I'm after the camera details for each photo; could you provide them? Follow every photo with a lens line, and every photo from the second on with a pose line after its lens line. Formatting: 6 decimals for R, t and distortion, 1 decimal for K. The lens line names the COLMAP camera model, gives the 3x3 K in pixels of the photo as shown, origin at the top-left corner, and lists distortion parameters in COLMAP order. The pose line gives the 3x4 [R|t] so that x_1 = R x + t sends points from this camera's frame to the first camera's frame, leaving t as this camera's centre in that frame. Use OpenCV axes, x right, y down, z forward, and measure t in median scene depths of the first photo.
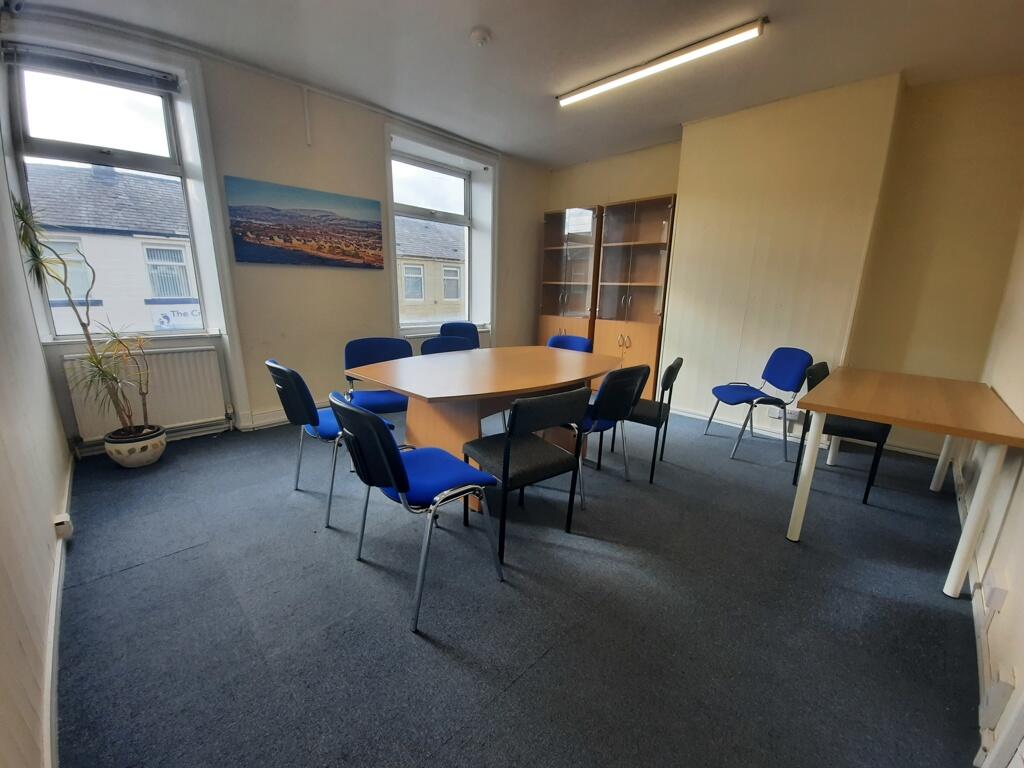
lens RADIAL K [[410.1, 0, 514.9], [0, 410.1, 391.7], [0, 0, 1]] dist [0.012634, -0.013389]
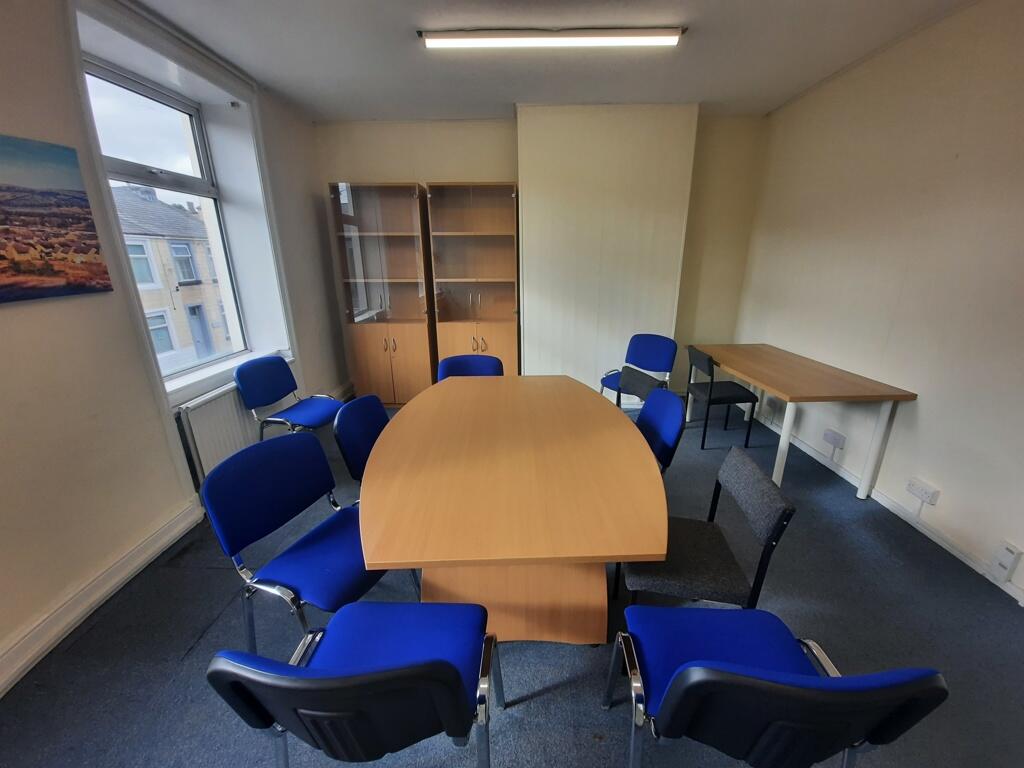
lens RADIAL K [[410.1, 0, 514.9], [0, 410.1, 391.7], [0, 0, 1]] dist [0.012634, -0.013389]
pose [[0.708338, -0.248998, 0.660497, -0.331299], [0.195596, 0.968314, 0.155277, -0.163845], [-0.678232, 0.019202, 0.734597, 0.319891]]
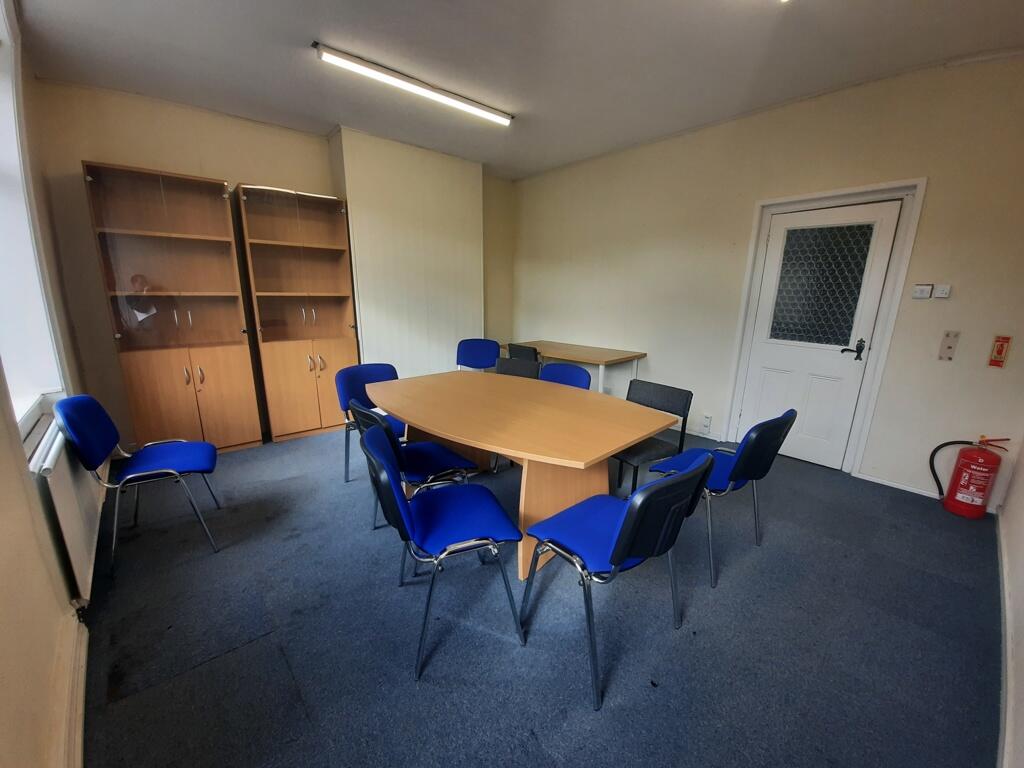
lens RADIAL K [[410.1, 0, 514.9], [0, 410.1, 391.7], [0, 0, 1]] dist [0.012634, -0.013389]
pose [[0.042954, -0.266223, 0.962954, -0.606700], [0.230420, 0.940499, 0.249737, -0.205468], [-0.972143, 0.211156, 0.101742, 0.603389]]
